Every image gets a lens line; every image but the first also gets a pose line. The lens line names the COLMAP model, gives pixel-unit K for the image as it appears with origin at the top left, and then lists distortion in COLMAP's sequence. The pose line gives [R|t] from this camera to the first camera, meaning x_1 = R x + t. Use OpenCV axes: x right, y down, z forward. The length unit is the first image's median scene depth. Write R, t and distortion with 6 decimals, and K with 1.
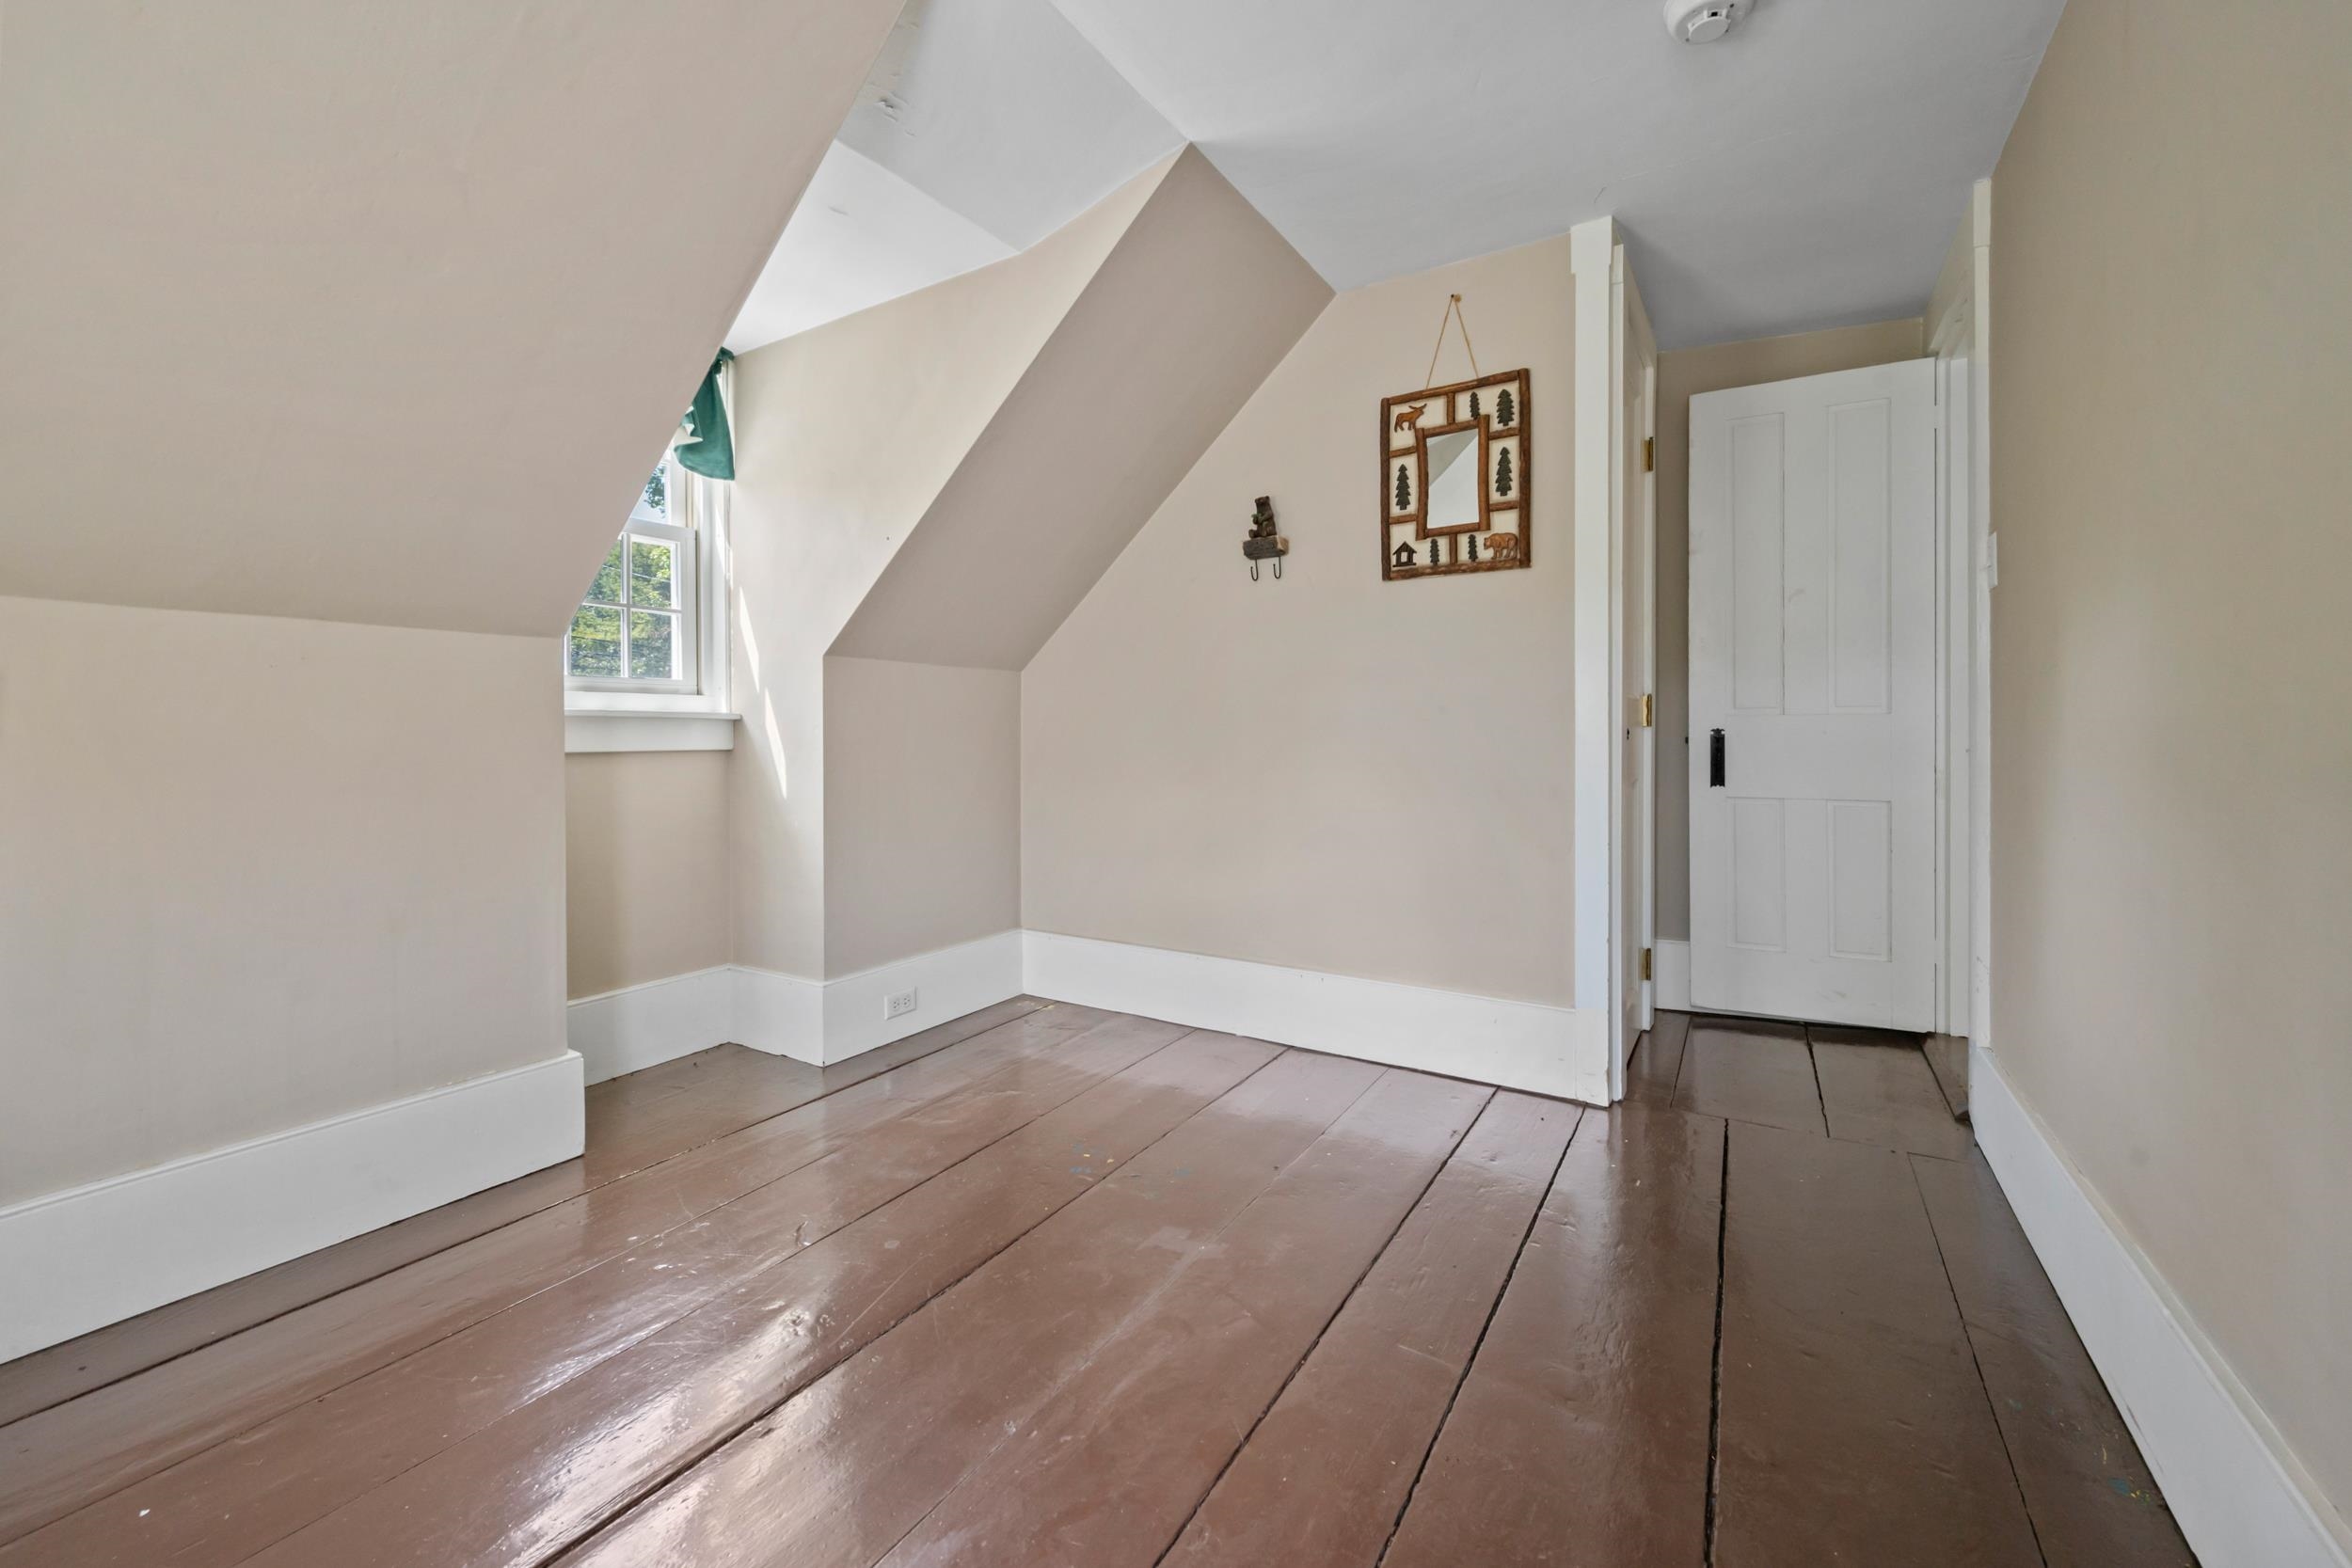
lens RADIAL K [[942.4, 0, 1179.5], [0, 942.4, 727.9], [0, 0, 1]] dist [0.000269, -0.000010]
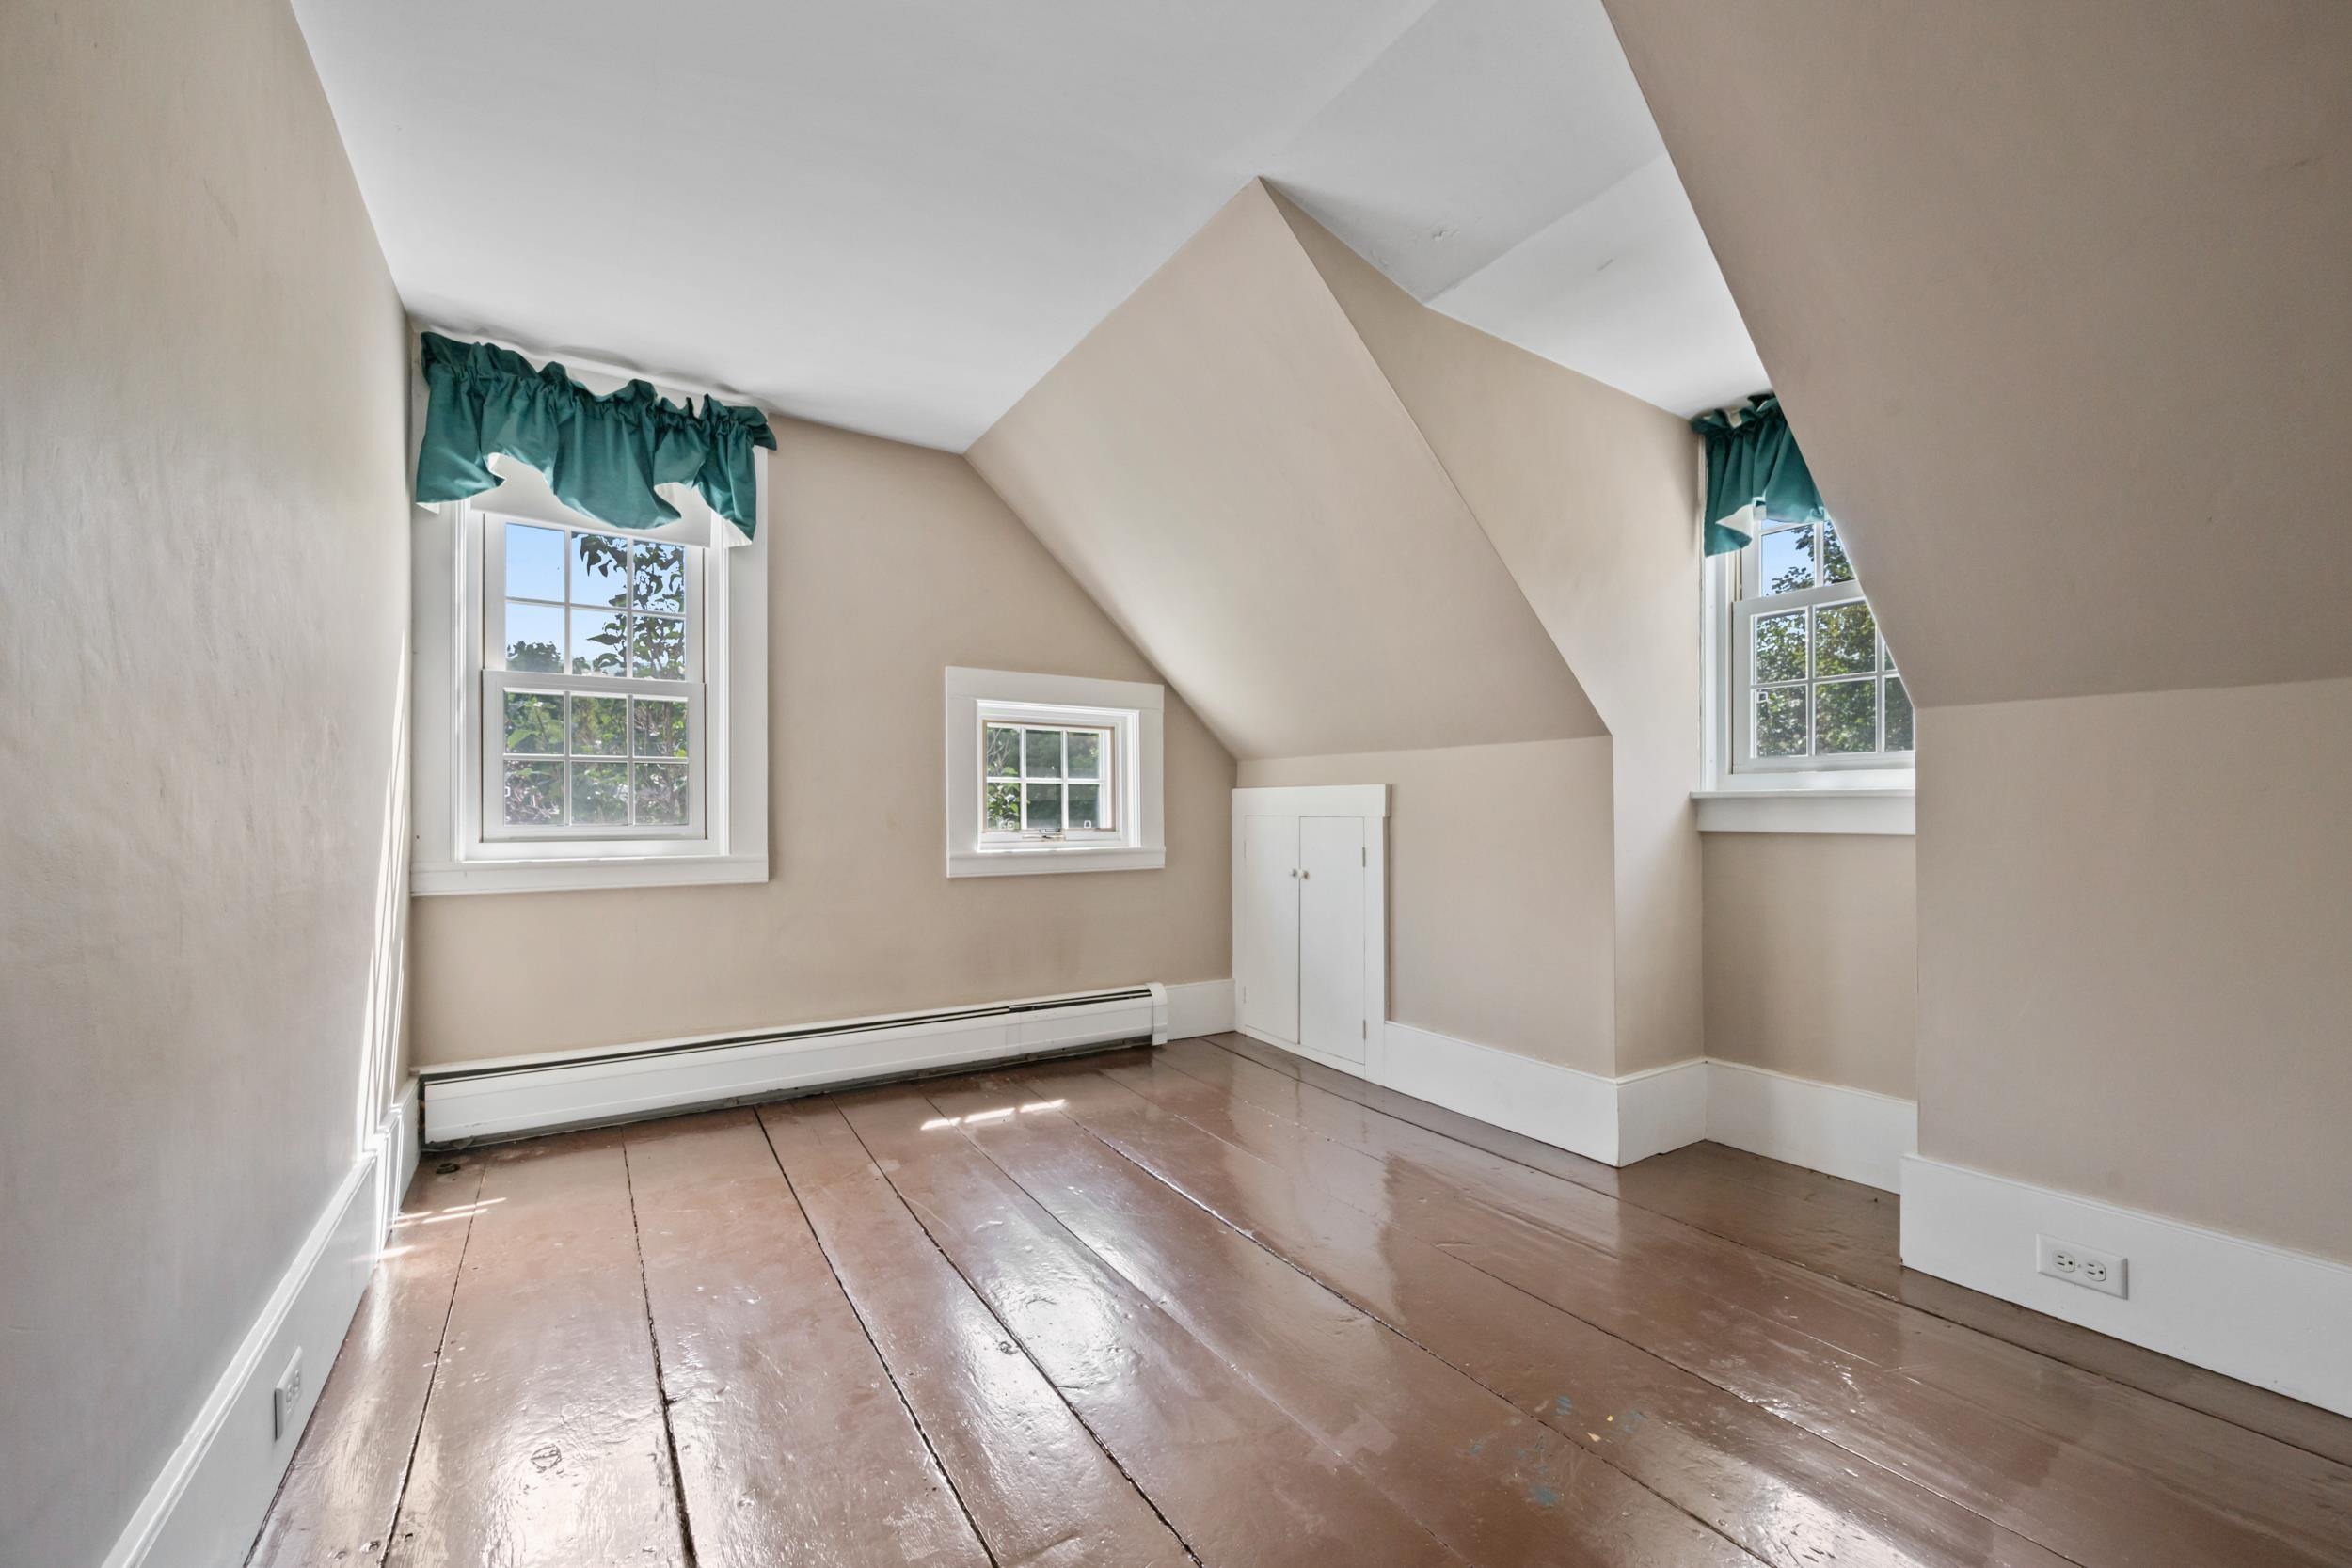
lens RADIAL K [[942.5, 0, 1181.5], [0, 942.5, 817.1], [0, 0, 1]] dist [-0.000194, -0.000132]
pose [[-0.439691, 0.017637, -0.897976, 0.657507], [0.012686, 0.999829, 0.013426, -0.014895], [0.898060, -0.005488, -0.439839, 0.999457]]
